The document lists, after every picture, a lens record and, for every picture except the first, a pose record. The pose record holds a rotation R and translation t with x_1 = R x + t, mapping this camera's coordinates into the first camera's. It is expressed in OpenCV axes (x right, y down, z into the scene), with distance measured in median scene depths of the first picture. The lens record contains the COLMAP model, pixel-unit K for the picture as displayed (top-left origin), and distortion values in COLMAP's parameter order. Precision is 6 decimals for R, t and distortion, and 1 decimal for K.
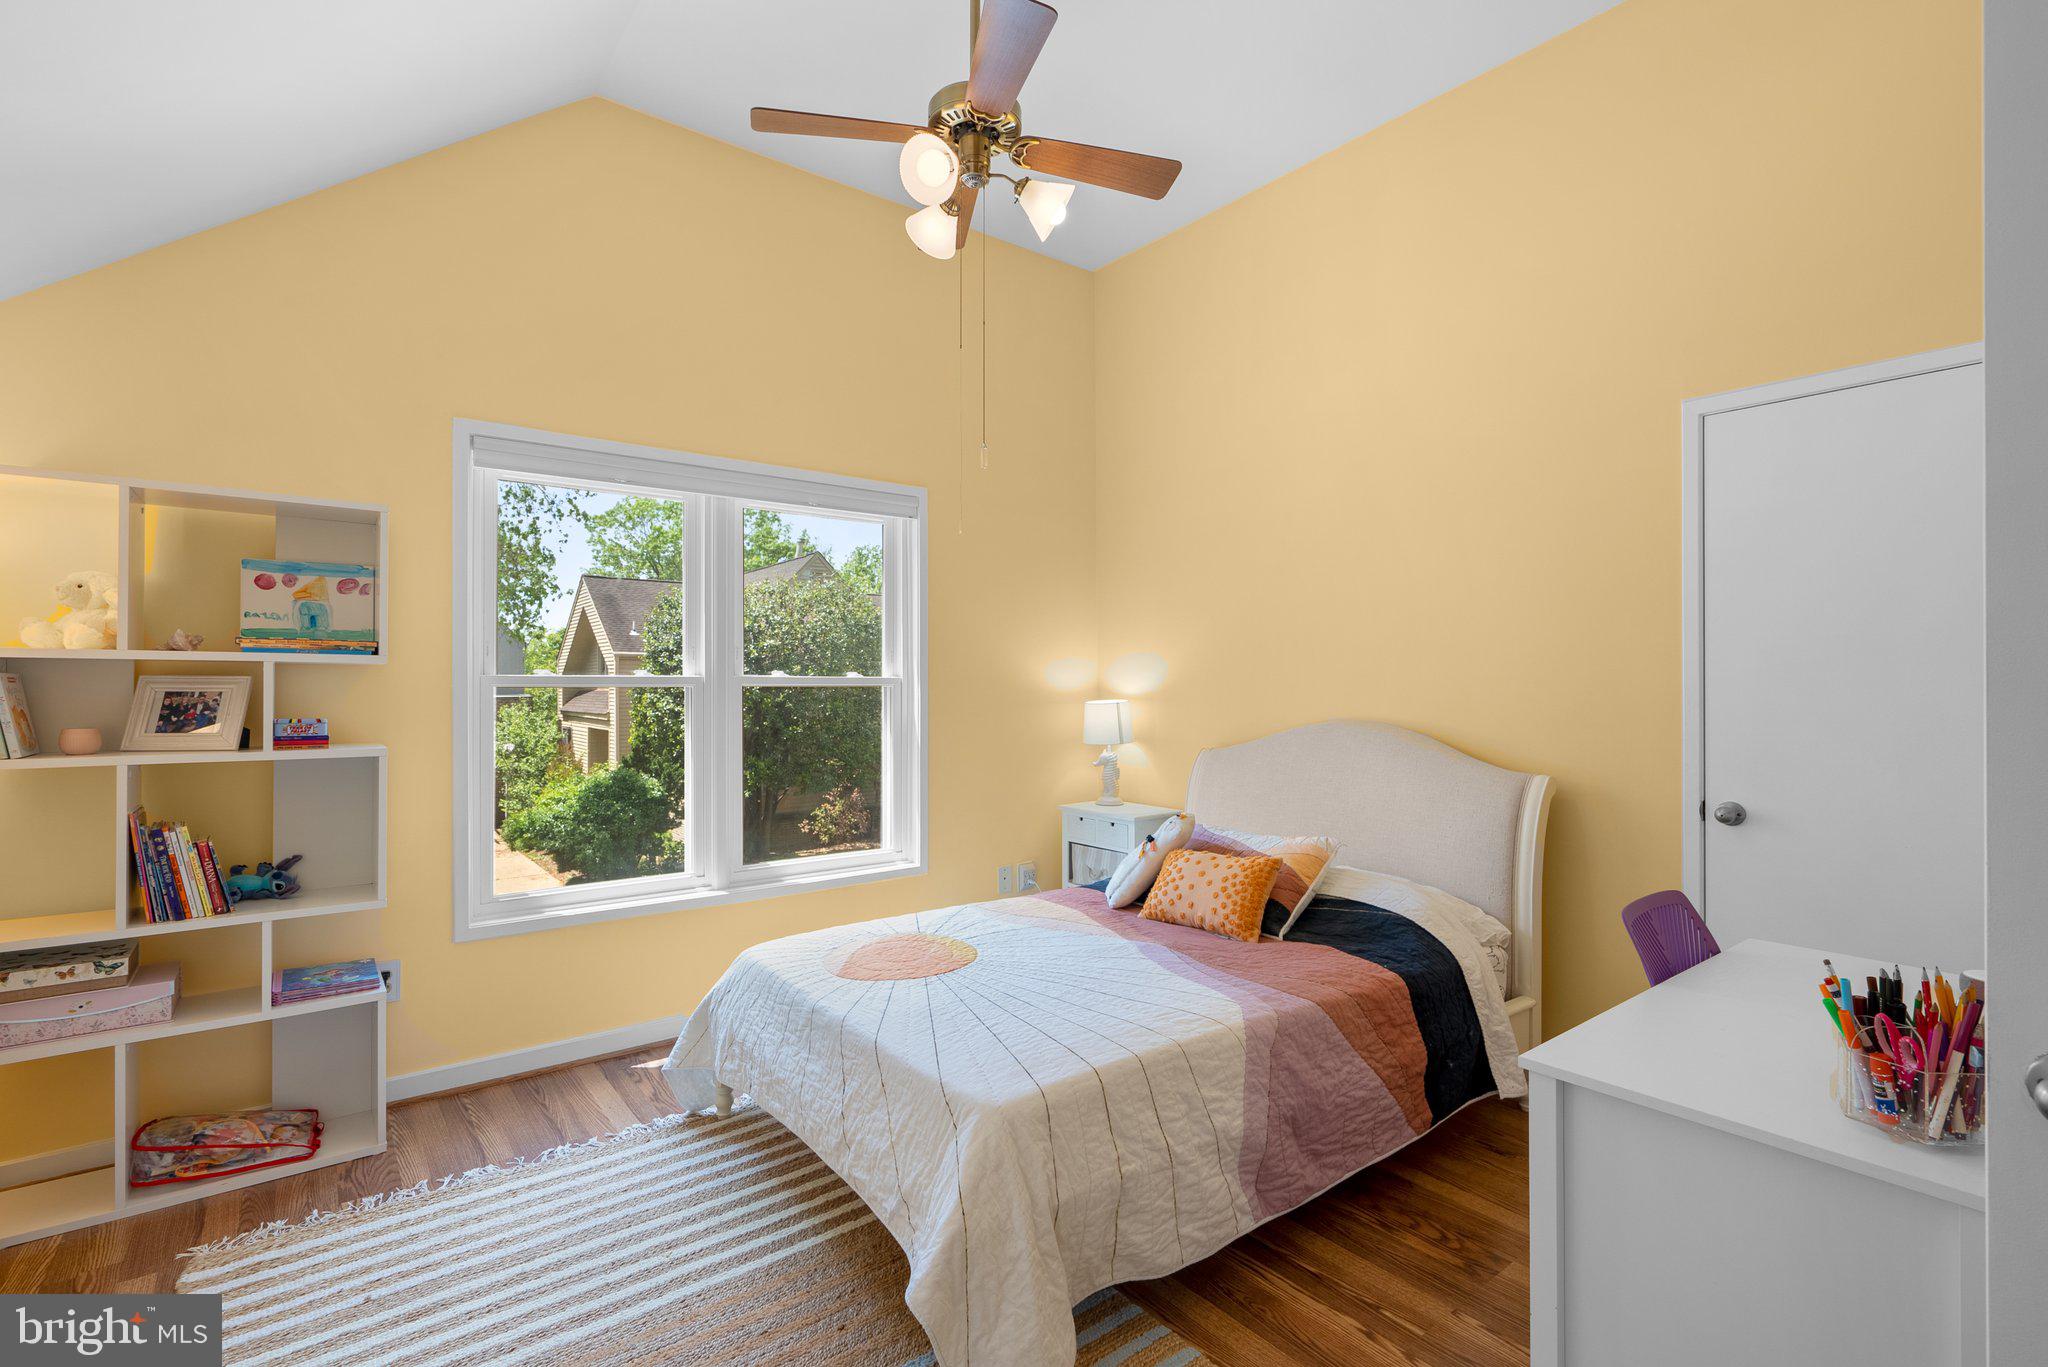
lens RADIAL K [[953.7, 0, 1030.5], [0, 953.7, 682.7], [0, 0, 1]] dist [-0.001717, -0.000012]
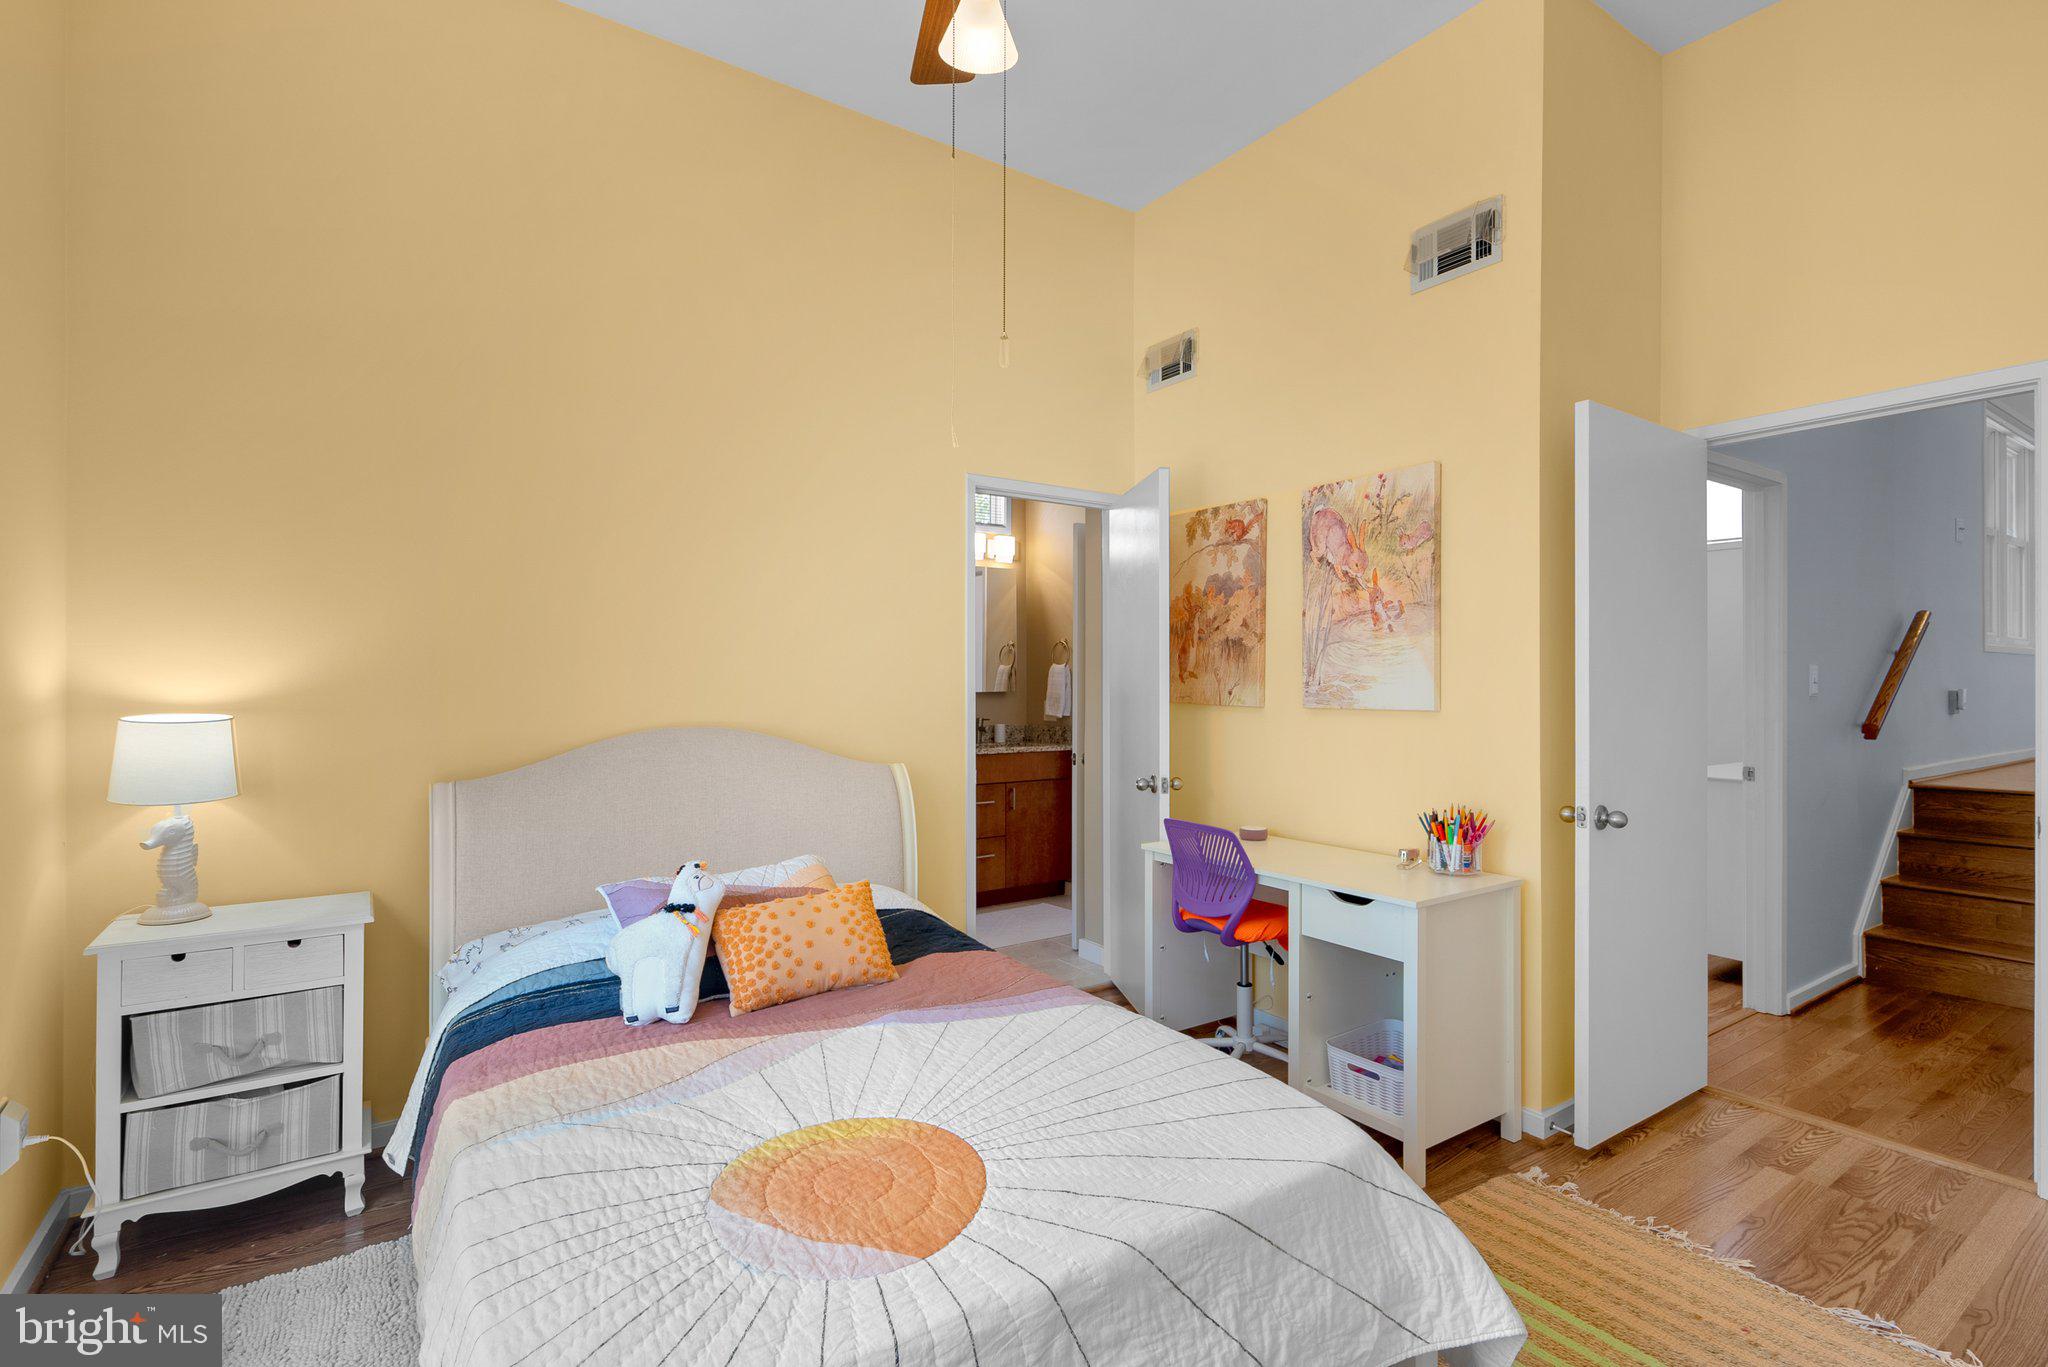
lens RADIAL K [[953.7, 0, 1028.6], [0, 953.7, 681.6], [0, 0, 1]] dist [-0.001717, -0.000012]
pose [[0.050658, 0.004963, 0.998704, -0.614110], [-0.003251, 0.999983, -0.004804, 0.002759], [-0.998711, -0.003004, 0.050673, 0.799322]]
